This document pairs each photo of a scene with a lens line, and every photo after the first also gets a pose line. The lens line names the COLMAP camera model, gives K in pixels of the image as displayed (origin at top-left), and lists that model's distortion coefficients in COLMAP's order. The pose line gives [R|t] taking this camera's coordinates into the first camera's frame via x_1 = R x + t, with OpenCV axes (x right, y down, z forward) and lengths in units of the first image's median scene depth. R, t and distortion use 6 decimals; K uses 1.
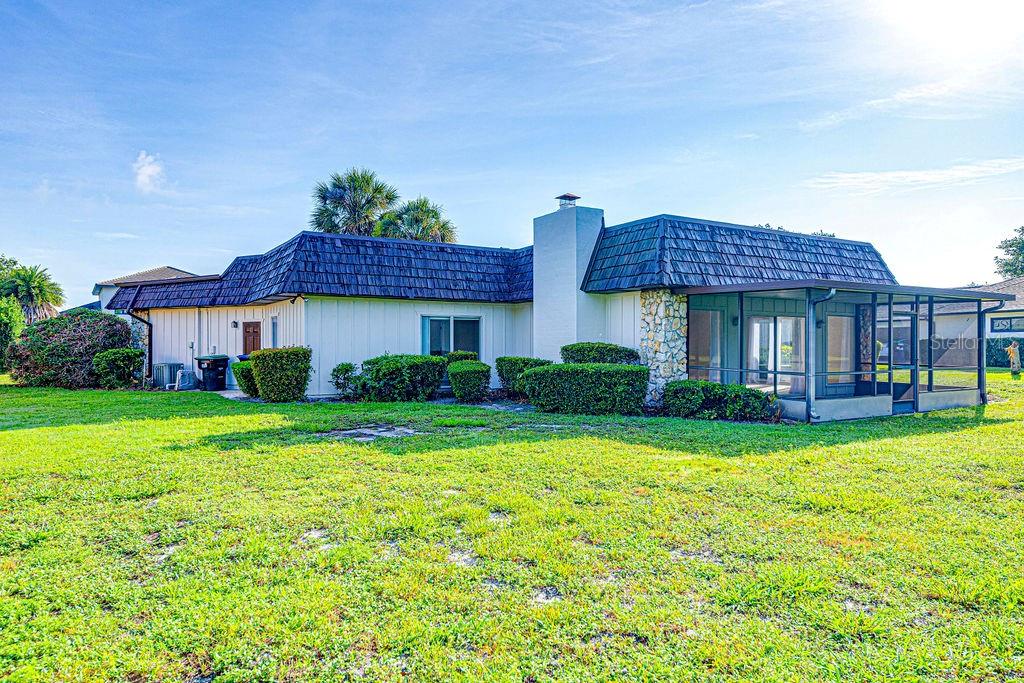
lens RADIAL K [[356.6, 0, 516.4], [0, 356.6, 342.8], [0, 0, 1]] dist [-0.000712, -0.000100]
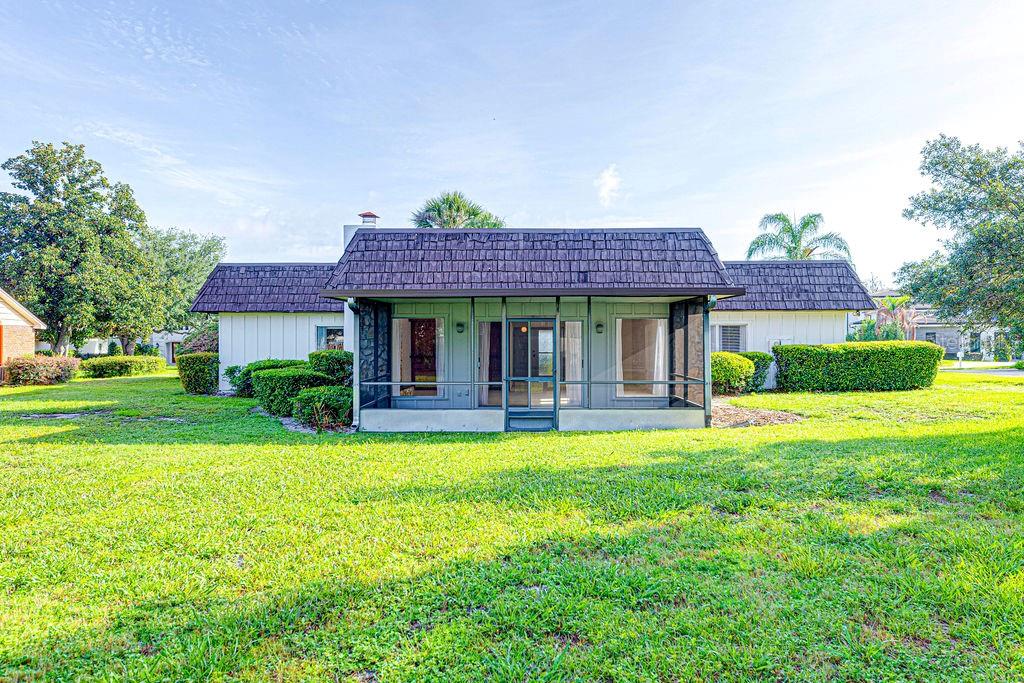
lens RADIAL K [[356.6, 0, 516.3], [0, 356.6, 338.5], [0, 0, 1]] dist [-0.000712, -0.000100]
pose [[0.958209, -0.011573, -0.285835, 0.796189], [0.004594, 0.999675, -0.025076, -0.004812], [0.286033, 0.022715, 0.957951, 0.089589]]
